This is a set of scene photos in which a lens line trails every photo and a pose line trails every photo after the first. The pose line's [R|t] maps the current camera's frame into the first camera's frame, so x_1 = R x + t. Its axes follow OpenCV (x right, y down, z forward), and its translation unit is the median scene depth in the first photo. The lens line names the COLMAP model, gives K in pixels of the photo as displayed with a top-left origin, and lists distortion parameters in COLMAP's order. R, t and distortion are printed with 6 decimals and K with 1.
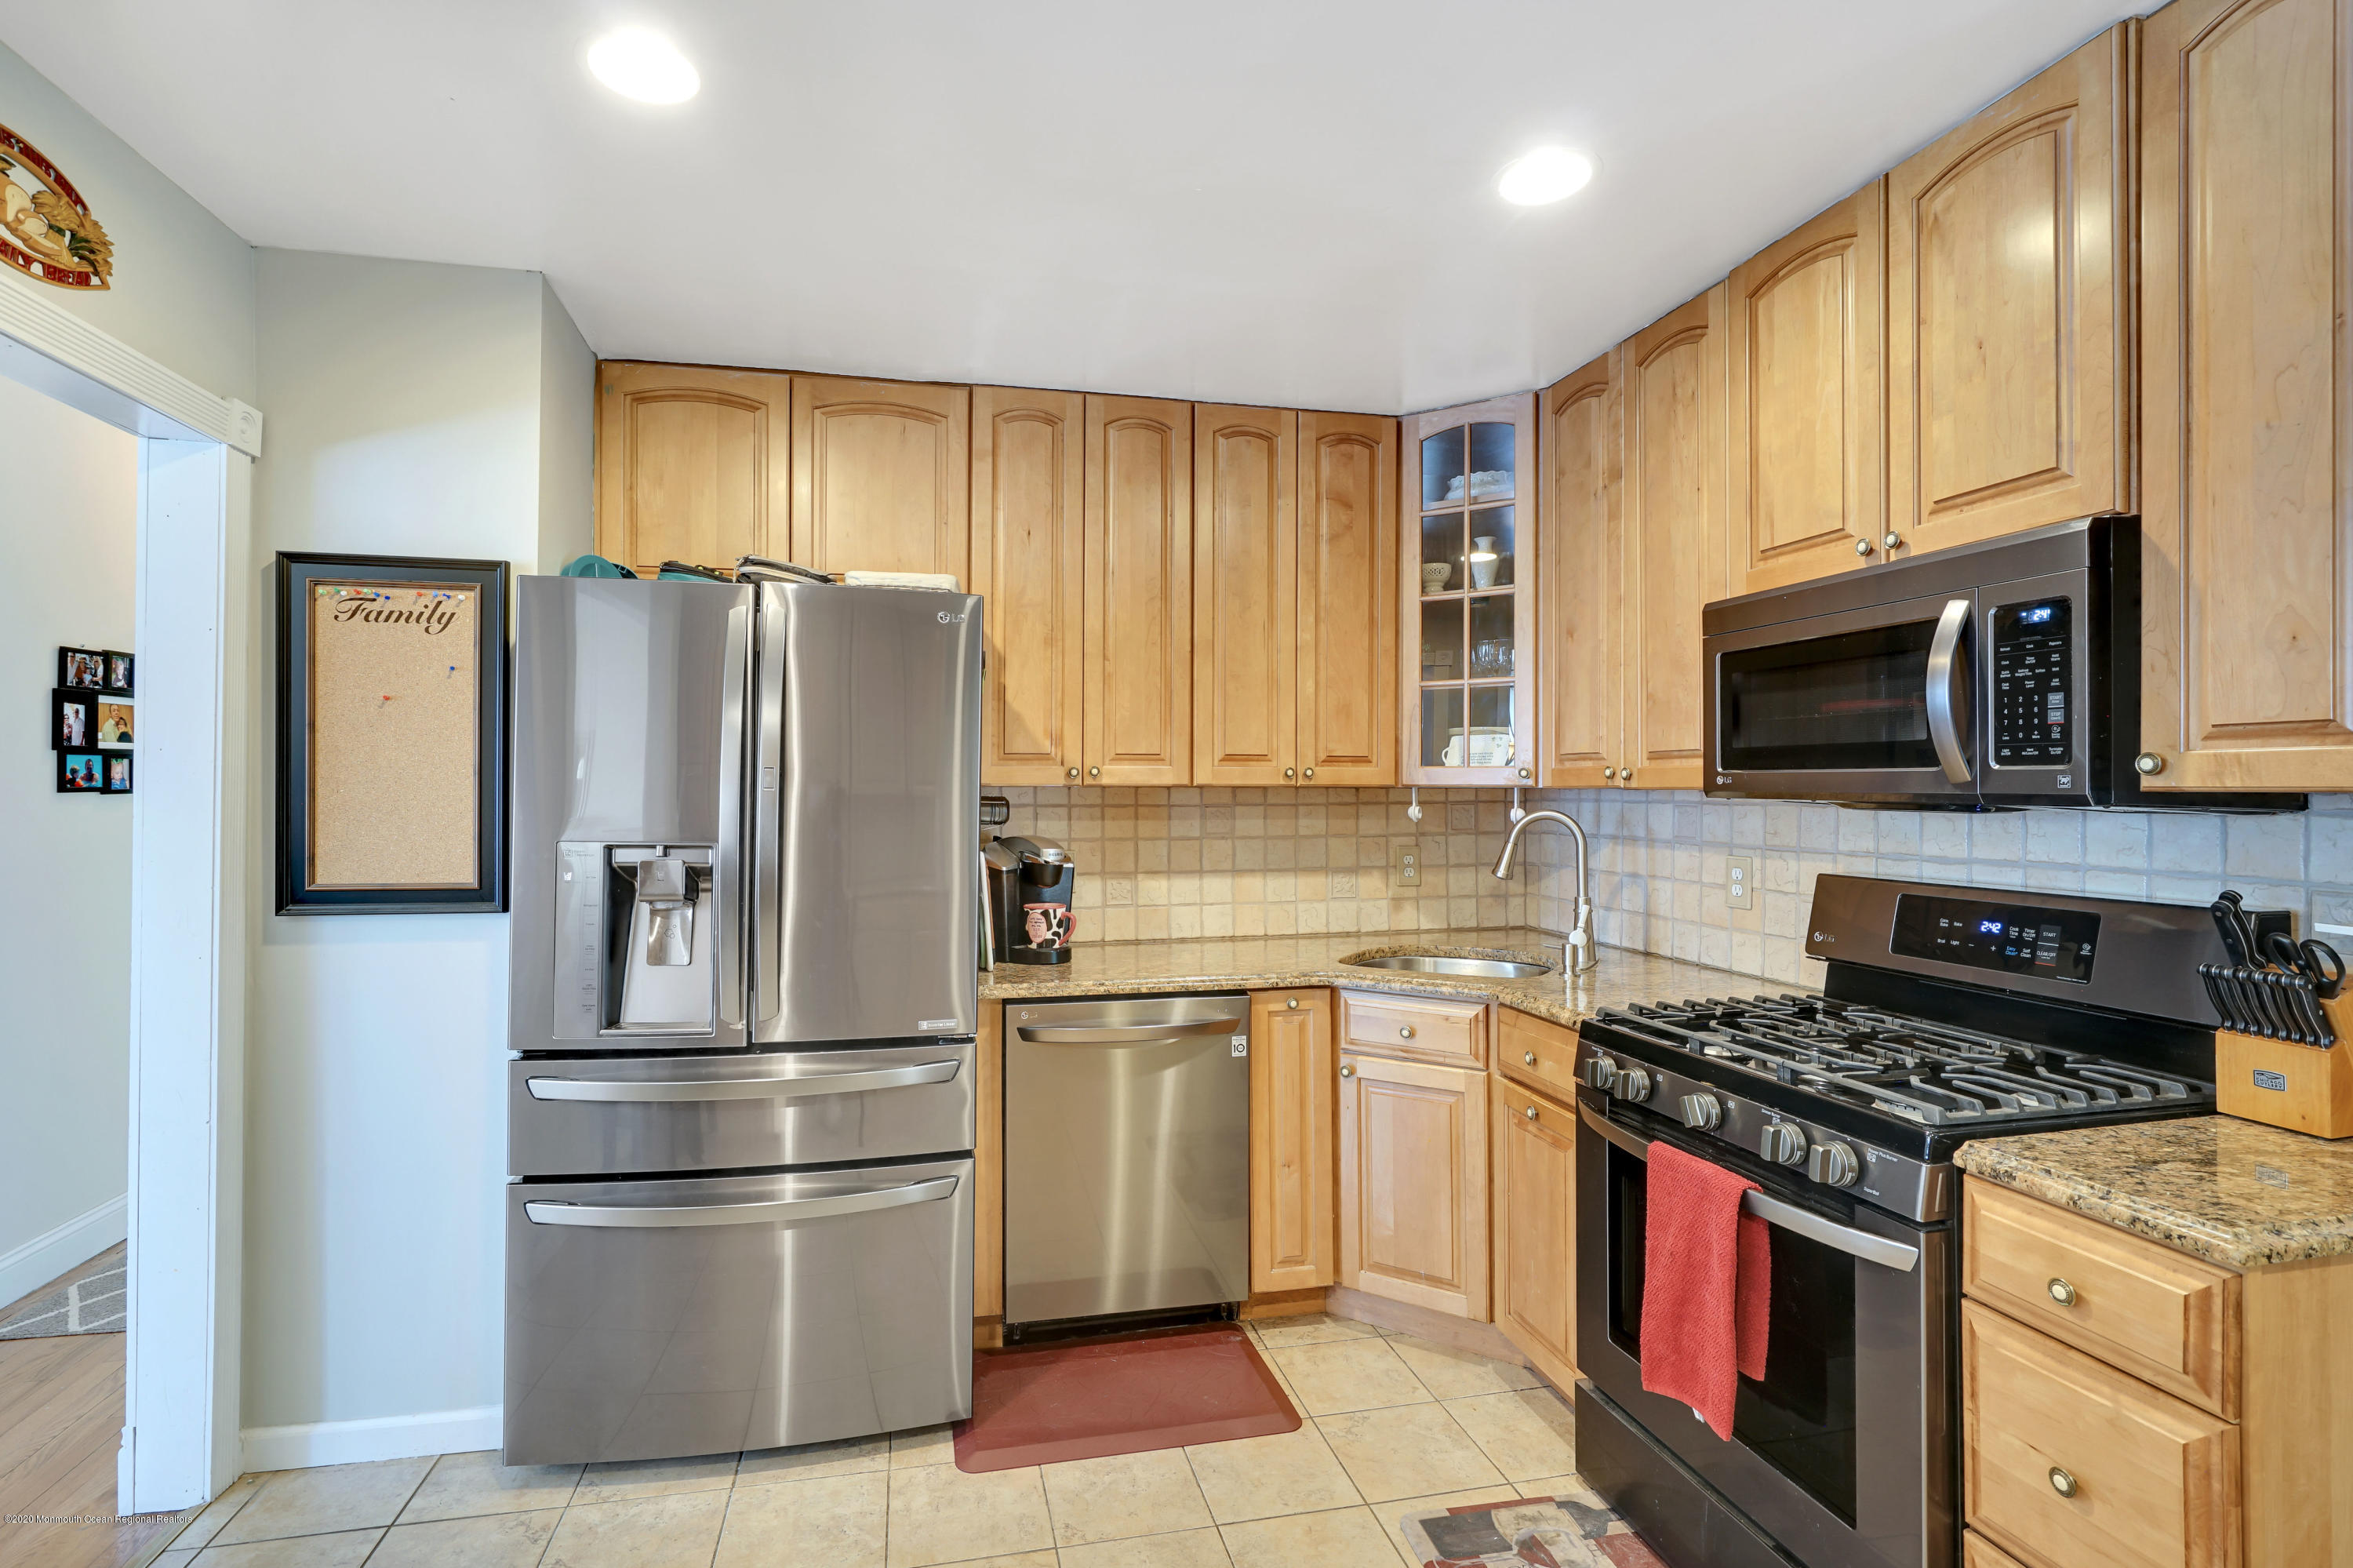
lens RADIAL K [[1094.2, 0, 1166.1], [0, 1094.2, 778.7], [0, 0, 1]] dist [-0.005109, 0.002790]
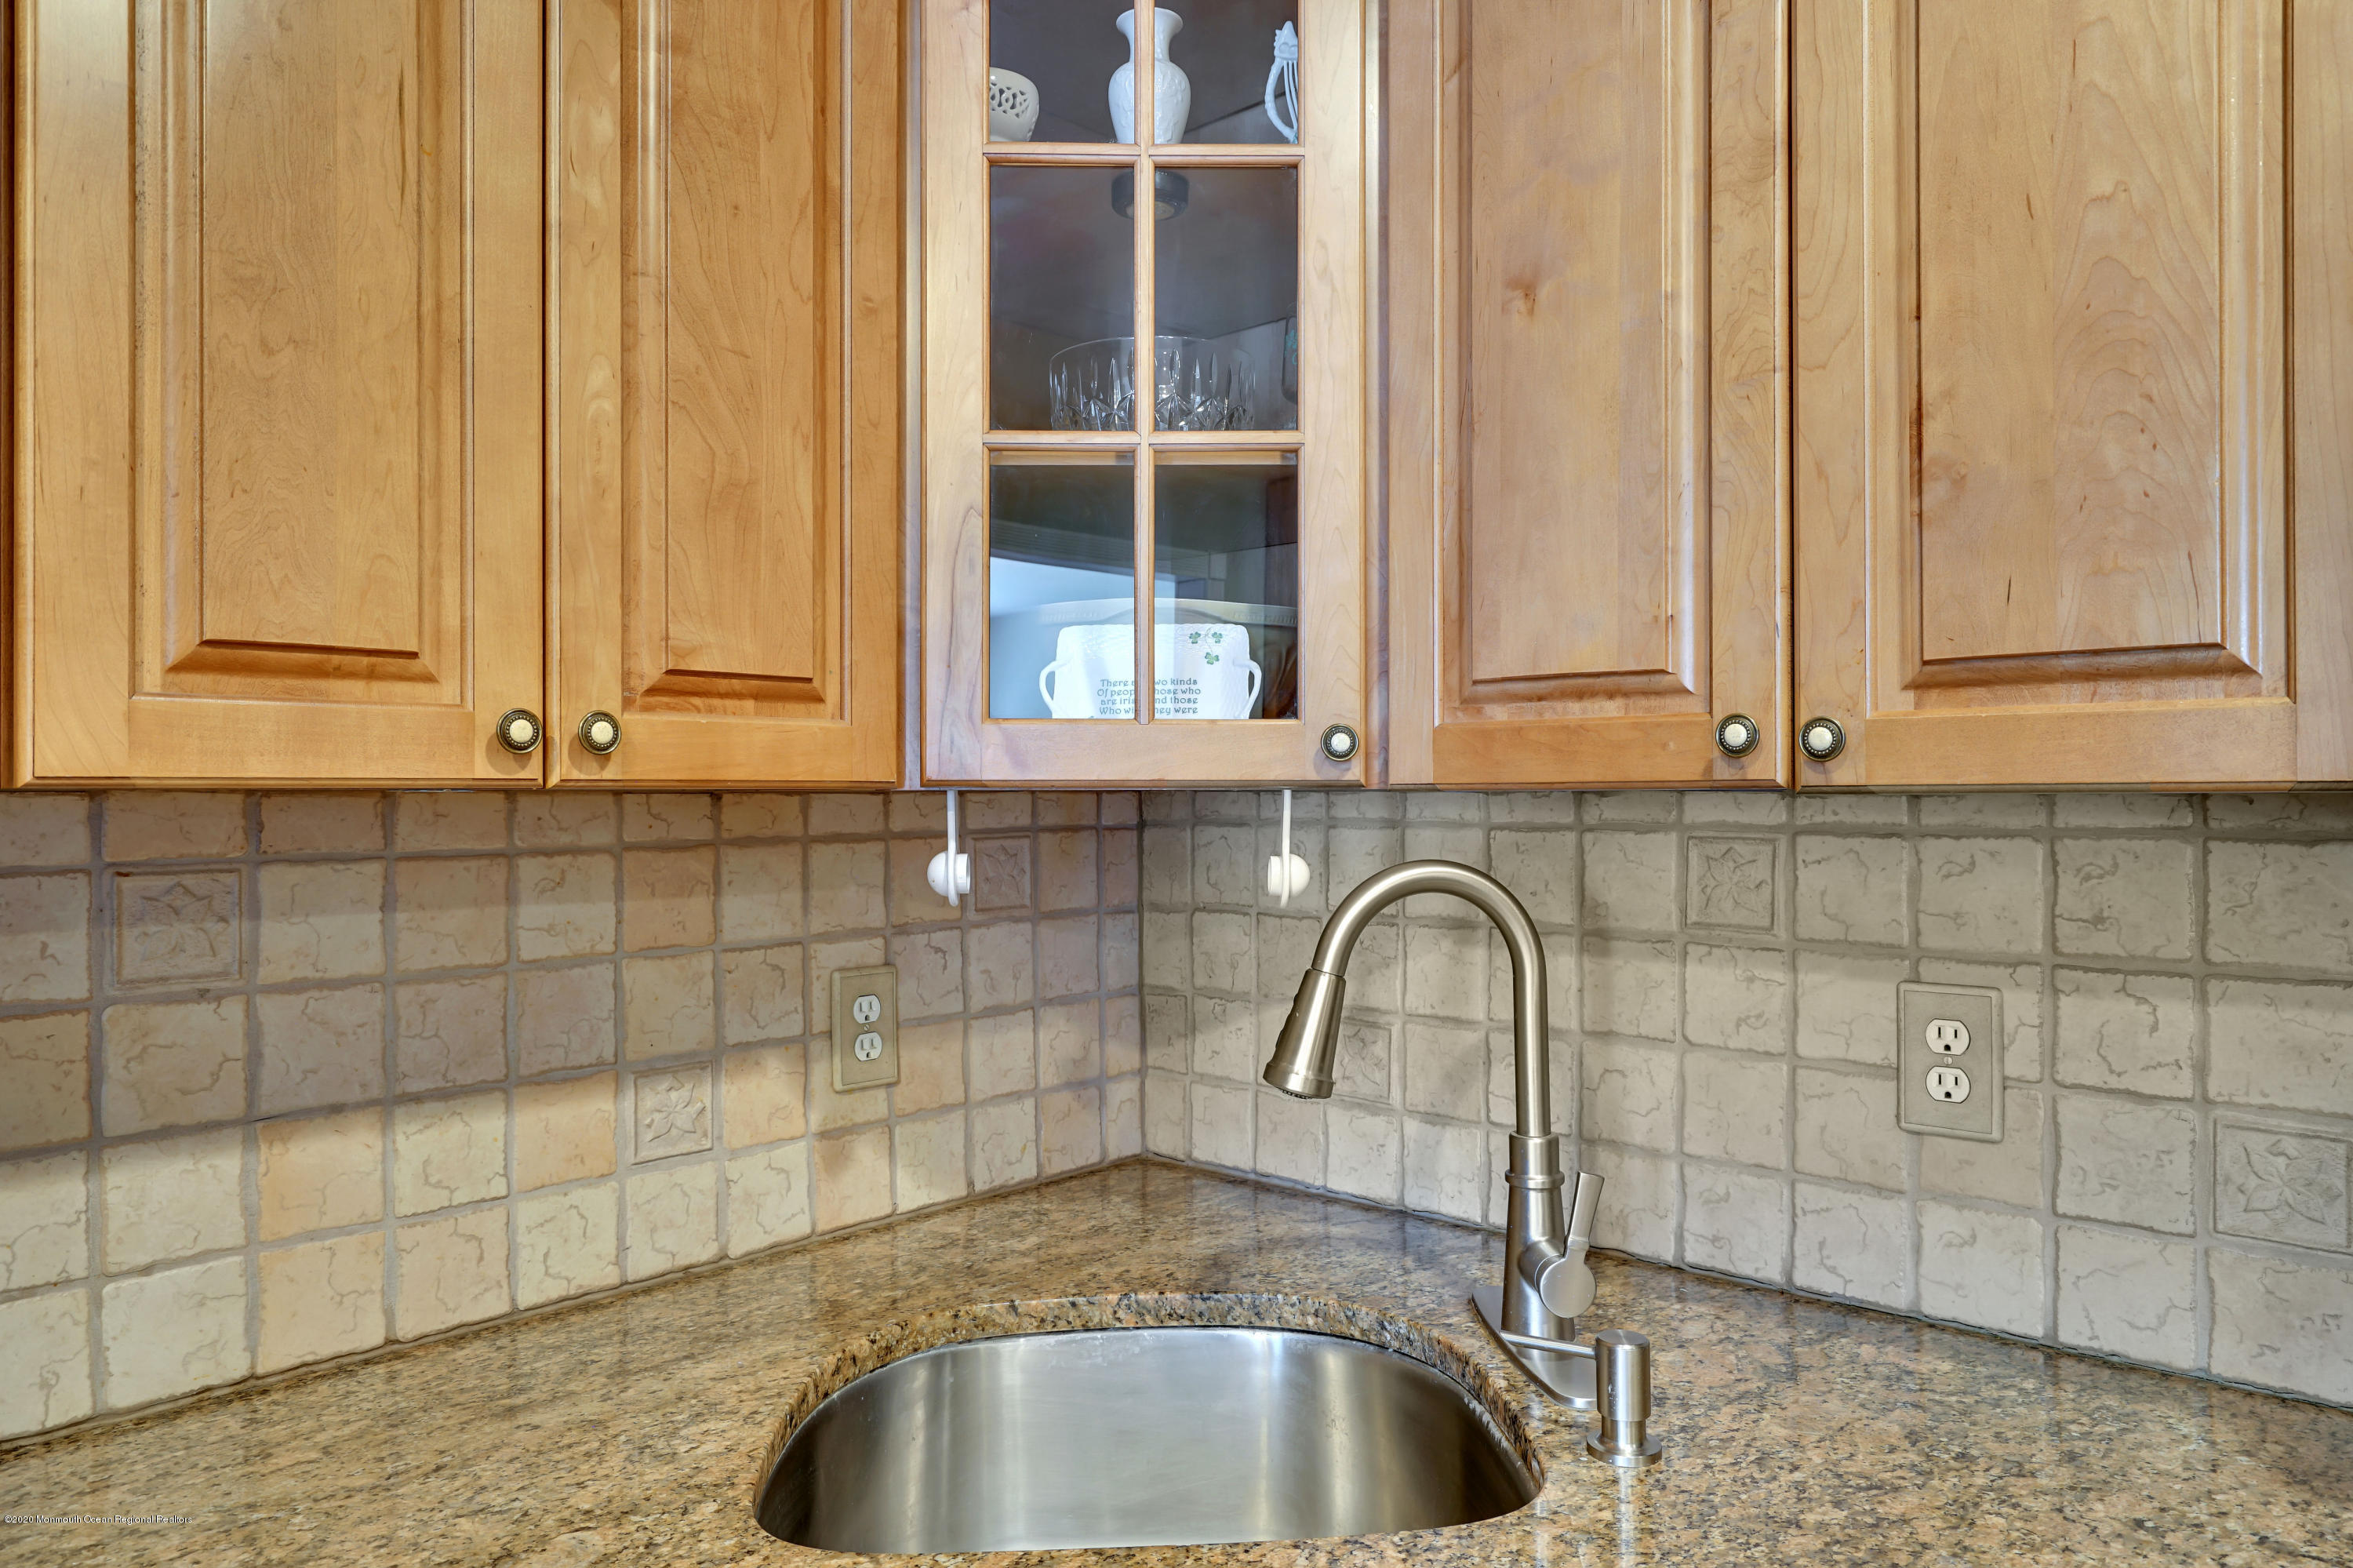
lens RADIAL K [[1582.7, 0, 1188.5], [0, 1582.7, 778.8], [0, 0, 1]] dist [0.004705, -0.001894]
pose [[0.829898, -0.000008, 0.557915, 0.037967], [0.000510, 1.000000, -0.000745, 0.005145], [-0.557915, 0.000903, 0.829898, 0.590143]]
